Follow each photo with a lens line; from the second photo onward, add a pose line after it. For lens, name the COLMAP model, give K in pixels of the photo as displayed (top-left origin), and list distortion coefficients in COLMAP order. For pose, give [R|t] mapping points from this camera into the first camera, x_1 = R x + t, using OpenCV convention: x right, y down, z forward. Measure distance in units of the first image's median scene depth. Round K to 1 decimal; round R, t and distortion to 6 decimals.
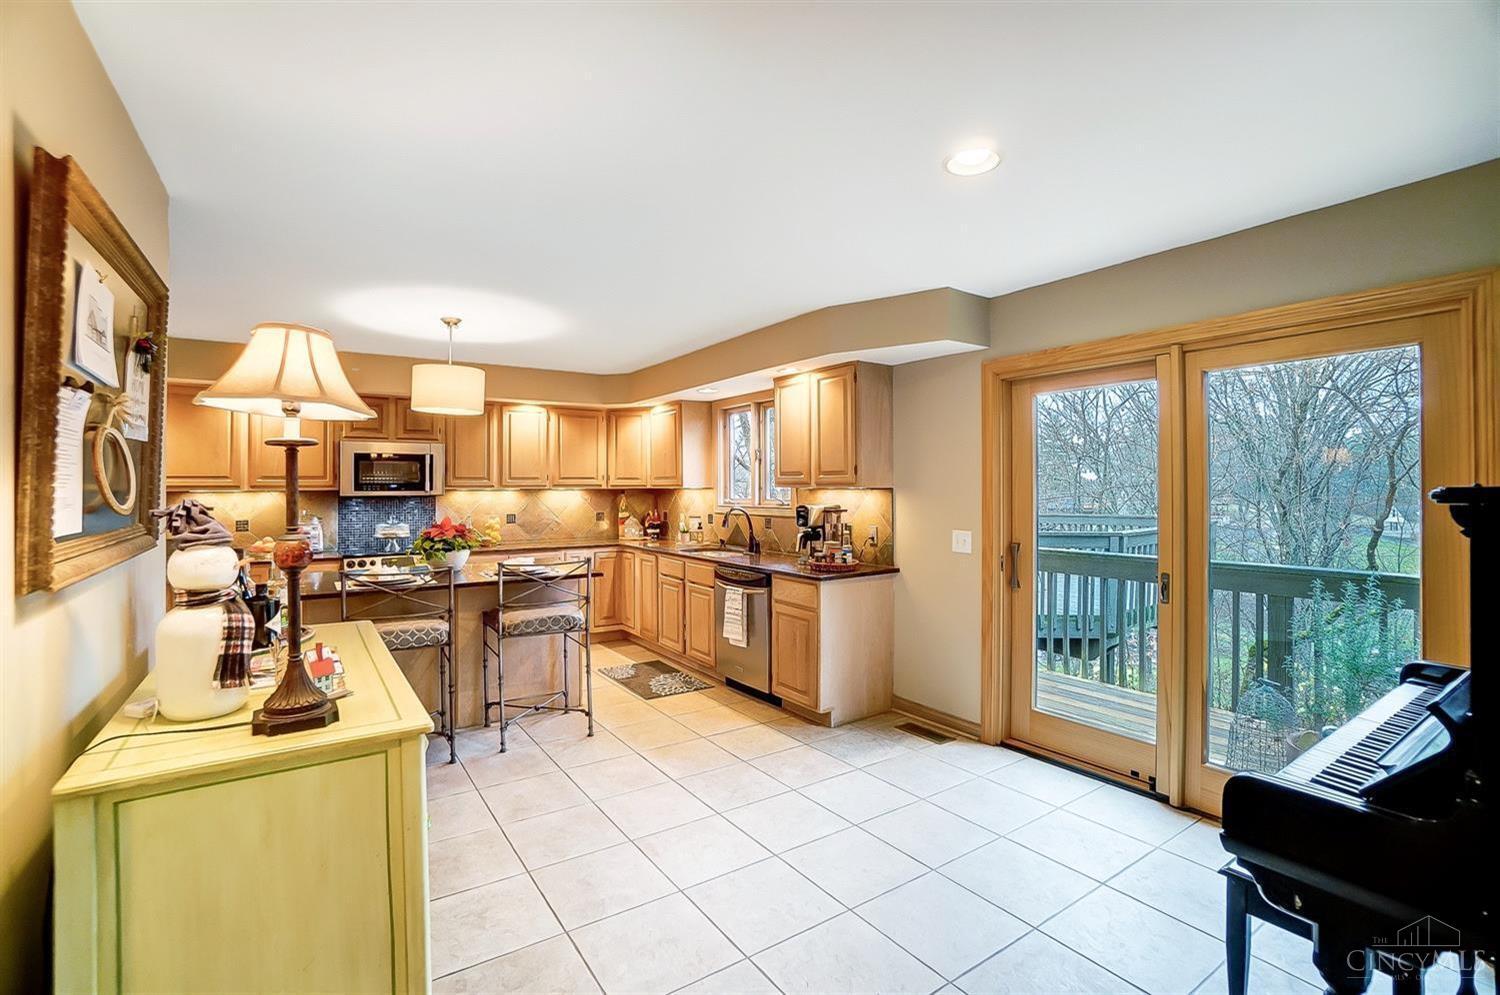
lens RADIAL K [[662.5, 0, 746.2], [0, 662.5, 492.5], [0, 0, 1]] dist [-0.016840, 0.002846]
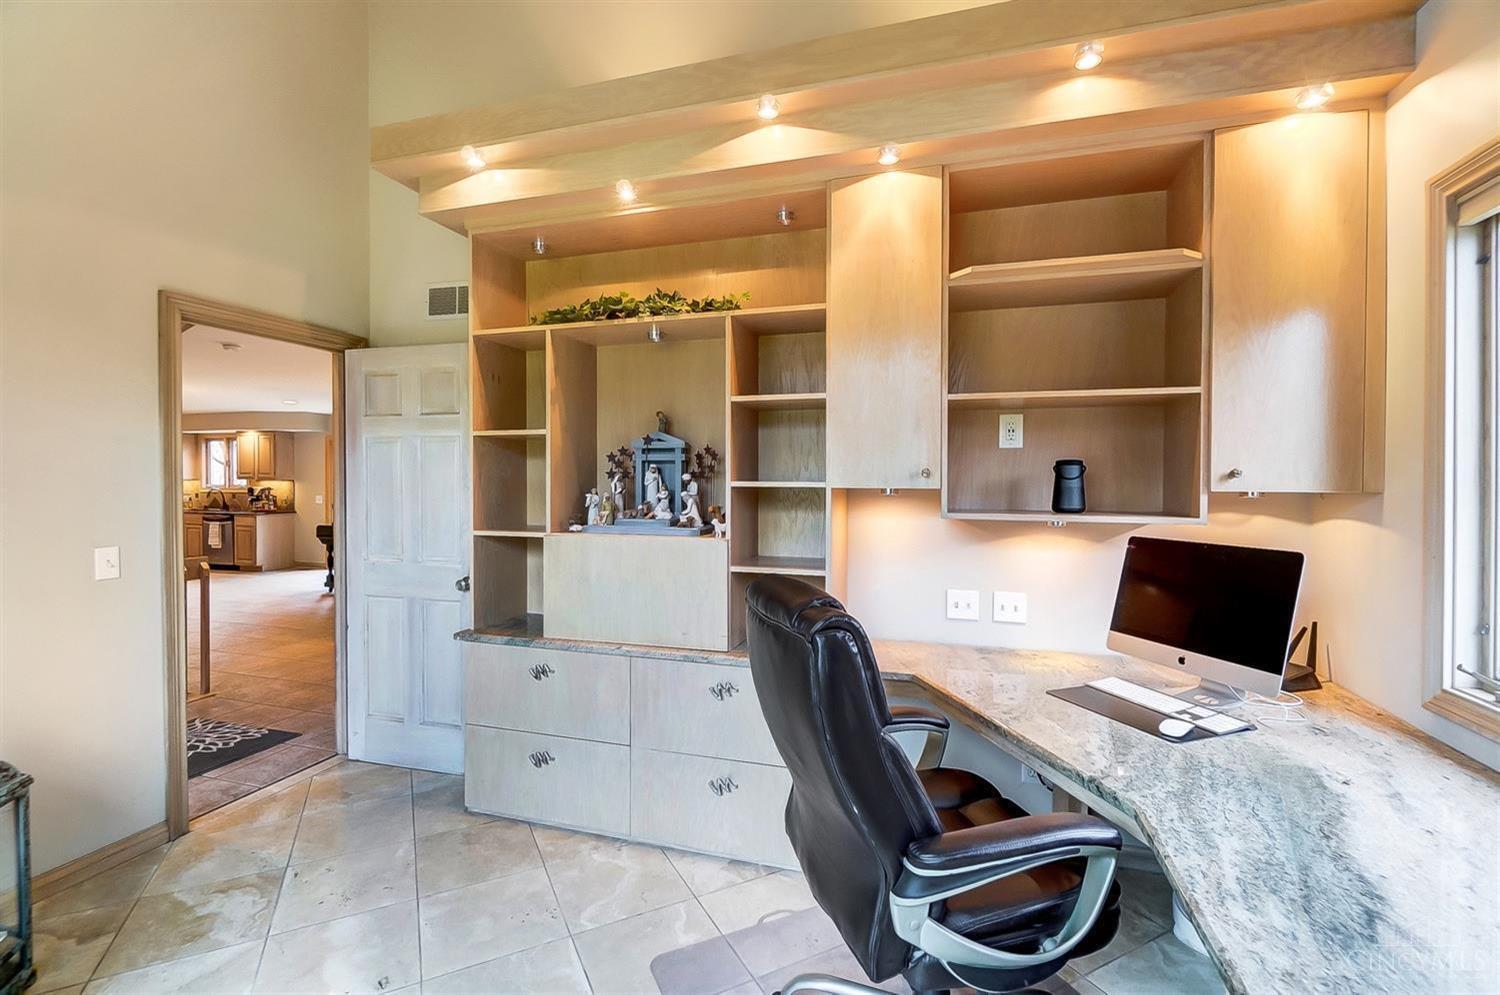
lens RADIAL K [[662.5, 0, 755.7], [0, 662.5, 488.6], [0, 0, 1]] dist [-0.016840, 0.002846]
pose [[0.774554, -0.003836, 0.632497, -0.001583], [-0.003387, 0.999942, 0.010212, -0.005167], [-0.632499, -0.010052, 0.774496, -1.930530]]
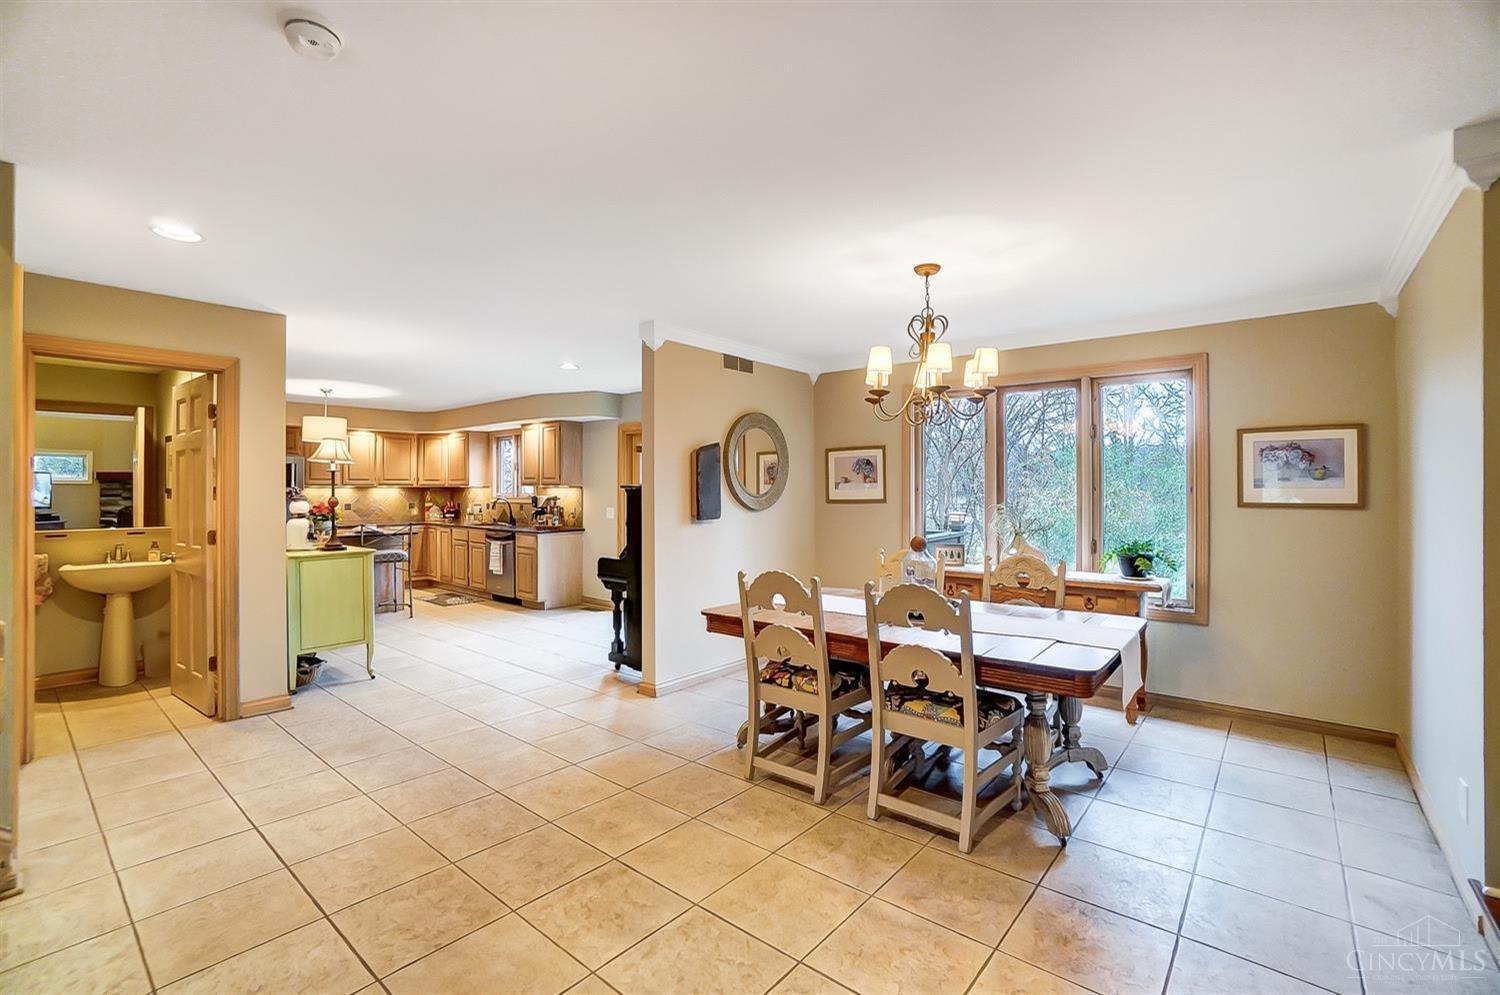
lens RADIAL K [[662.5, 0, 718.1], [0, 662.5, 492.6], [0, 0, 1]] dist [-0.016840, 0.002846]
pose [[0.972297, 0.002244, 0.233738, 0.145521], [-0.001829, 0.999996, -0.001991, 0.012869], [-0.233741, 0.001508, 0.972298, -0.865055]]
